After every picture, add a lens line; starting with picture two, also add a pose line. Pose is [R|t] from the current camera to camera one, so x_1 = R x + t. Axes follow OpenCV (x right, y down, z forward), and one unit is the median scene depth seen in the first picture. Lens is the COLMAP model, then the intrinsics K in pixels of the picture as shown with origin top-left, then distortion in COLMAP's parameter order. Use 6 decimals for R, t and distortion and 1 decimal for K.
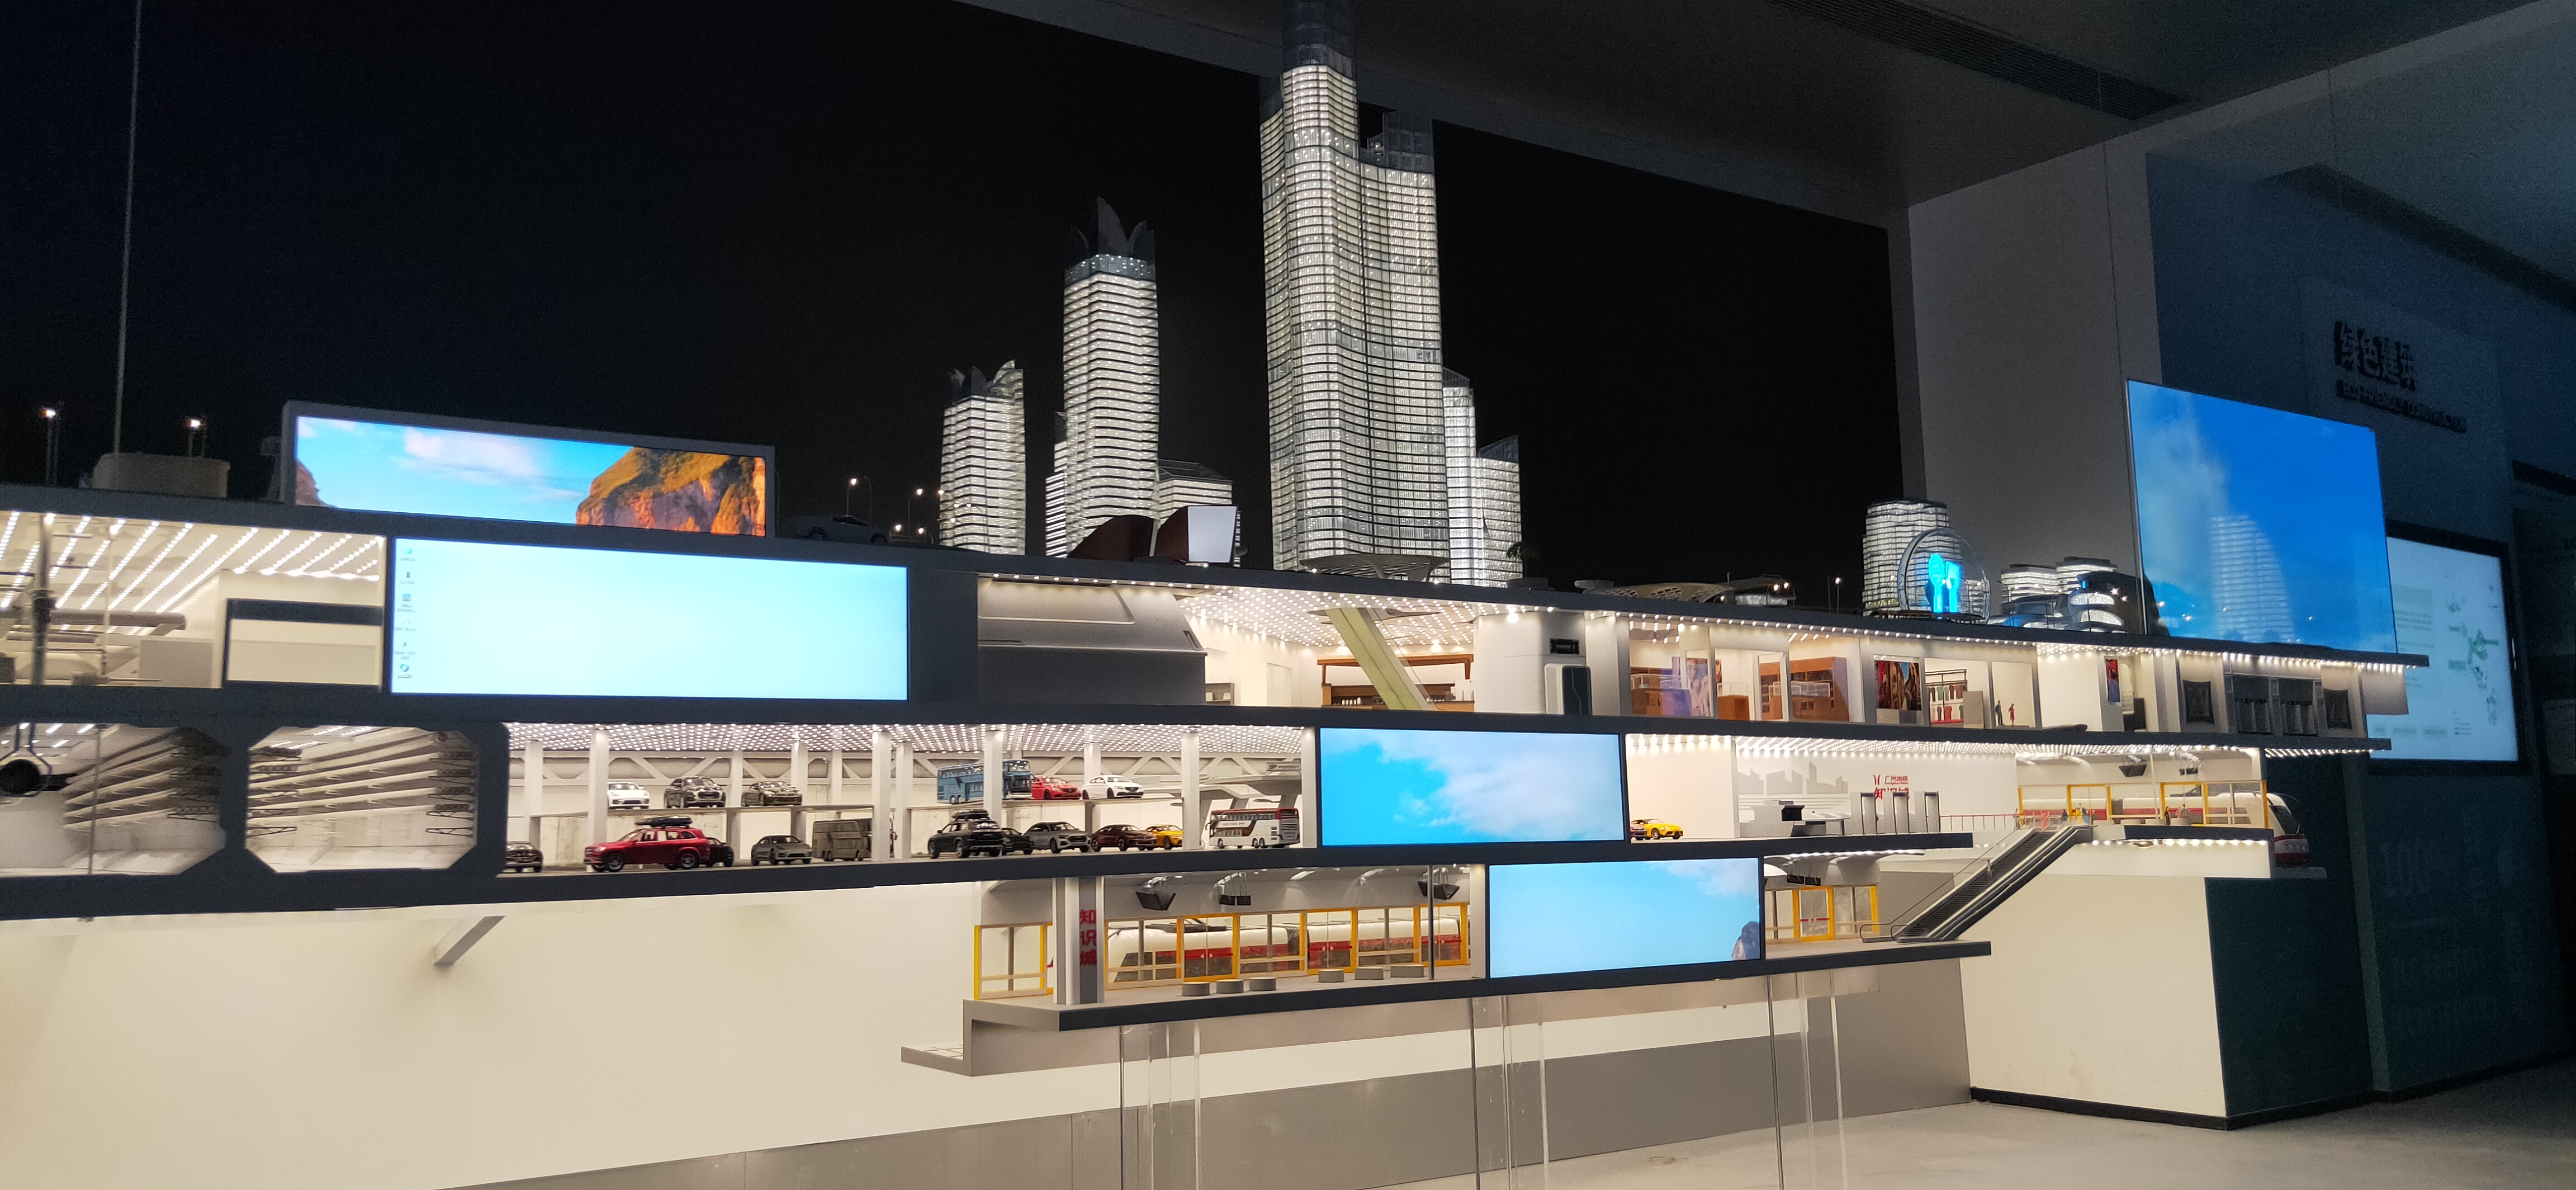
lens RADIAL K [[1975.6, 0, 1288.0], [0, 1975.6, 595.0], [0, 0, 1]] dist [0.036952, 0.000801]
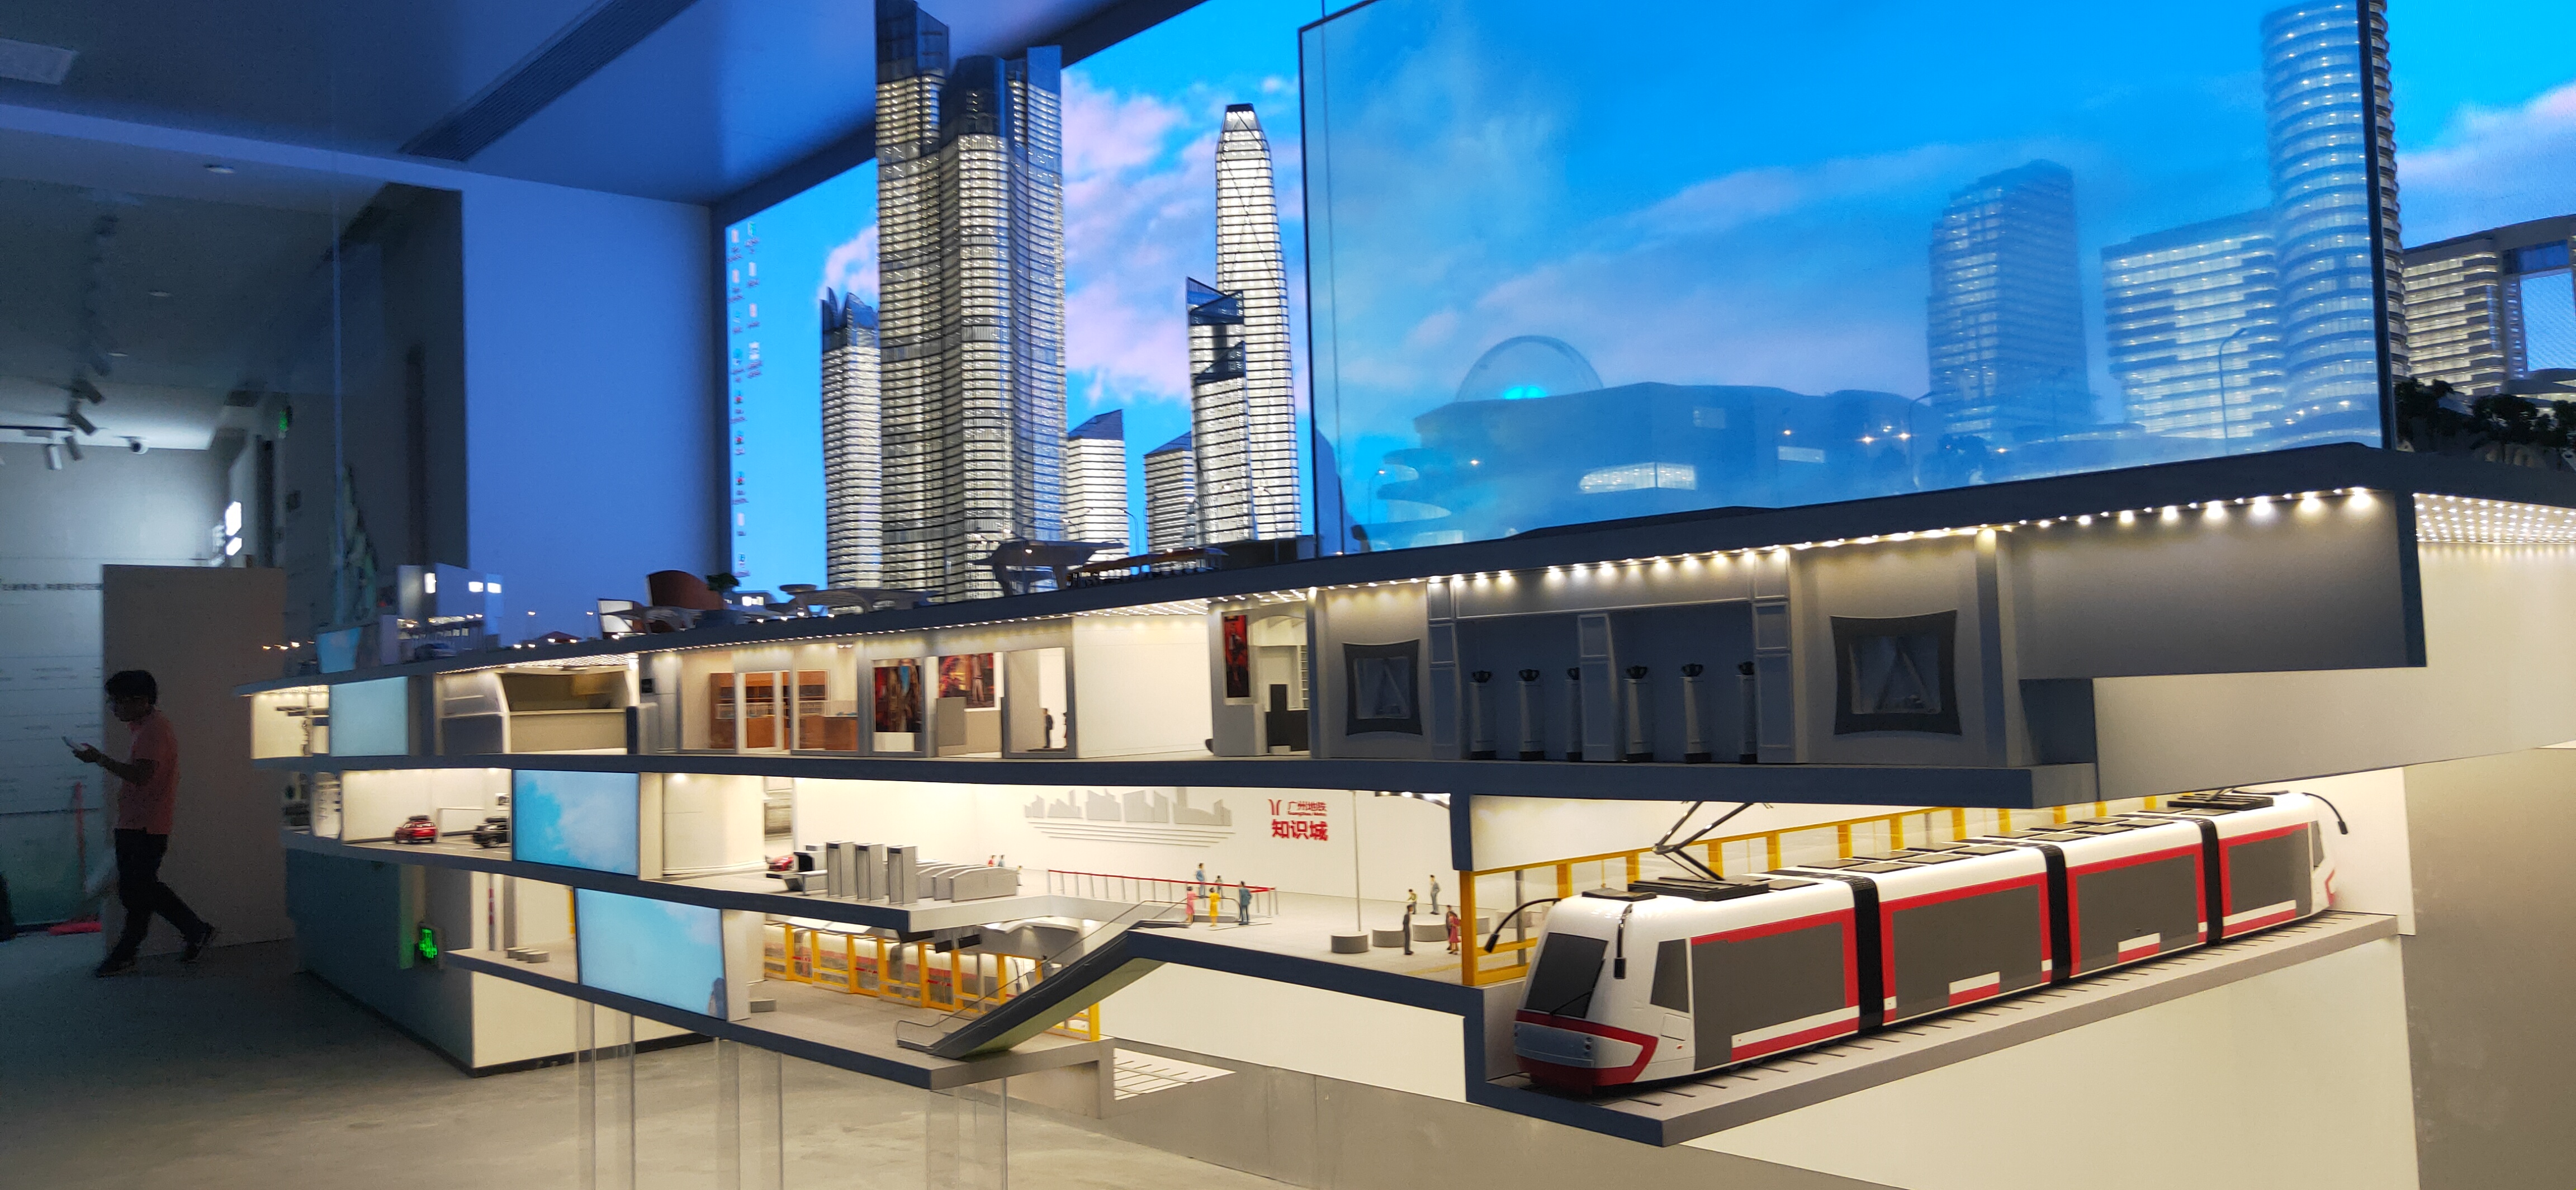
lens RADIAL K [[1959.0, 0, 1280.8], [0, 1959.0, 580.9], [0, 0, 1]] dist [0.036599, -0.000686]
pose [[0.084470, -0.036804, -0.995746, 1.281262], [0.155688, 0.987532, -0.023293, 0.050752], [0.984188, -0.153058, 0.089146, 1.325725]]
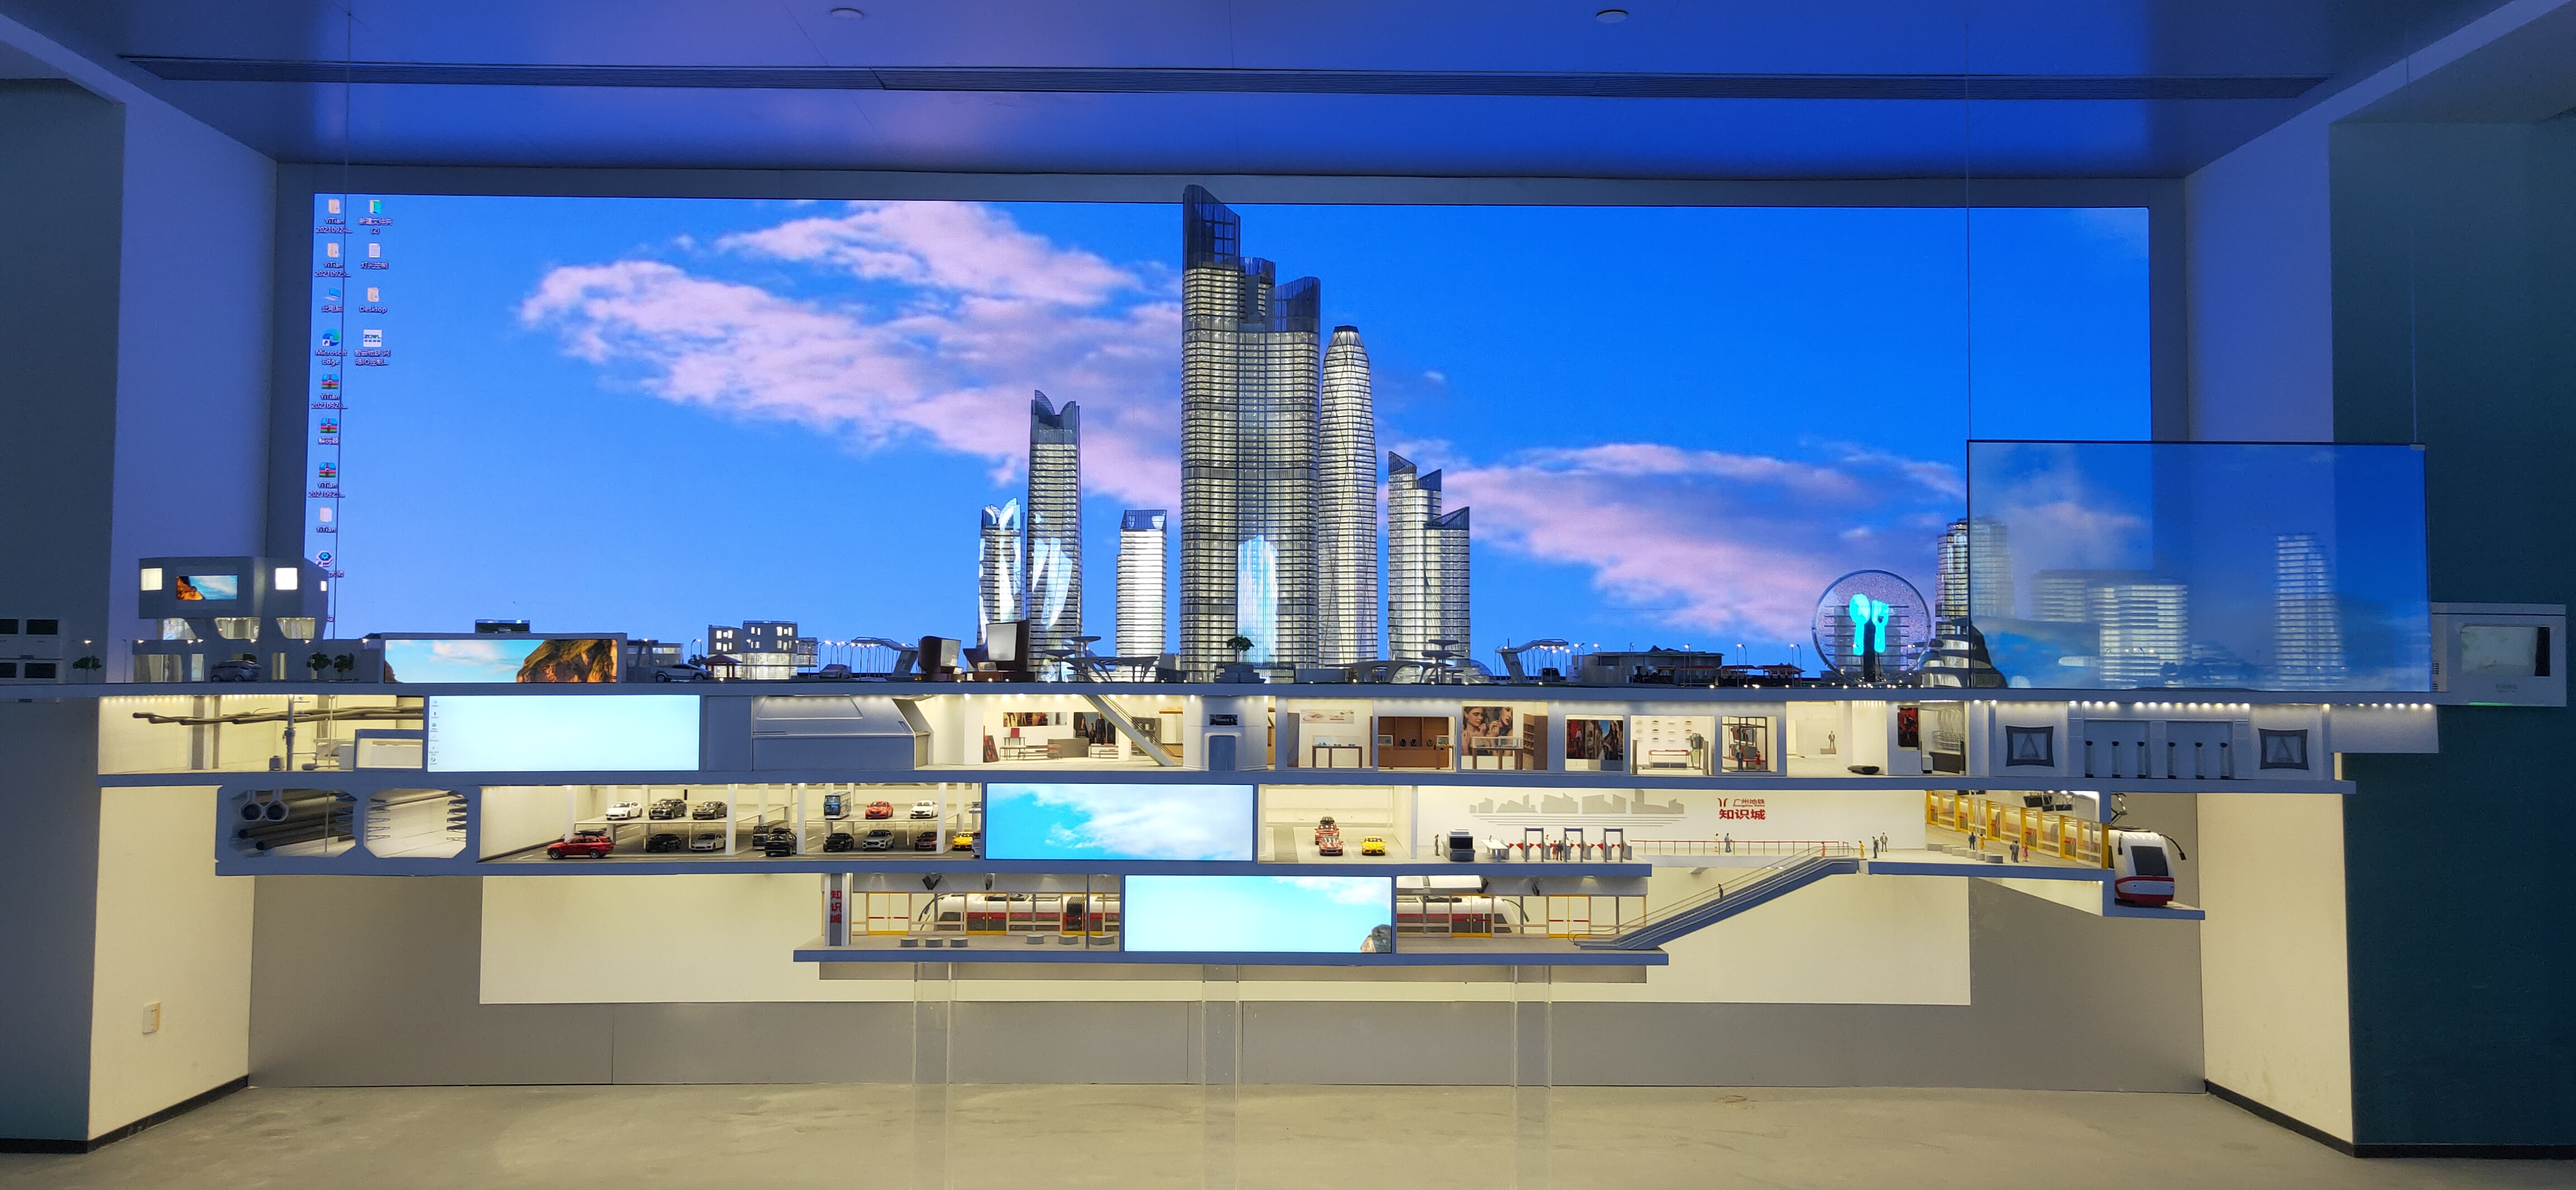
lens RADIAL K [[1959.0, 0, 1280.8], [0, 1959.0, 580.9], [0, 0, 1]] dist [0.036599, -0.000686]
pose [[0.821721, -0.001115, -0.569888, 1.026023], [0.046499, 0.996795, 0.065097, -0.170777], [0.567989, -0.079991, 0.819140, -0.111324]]
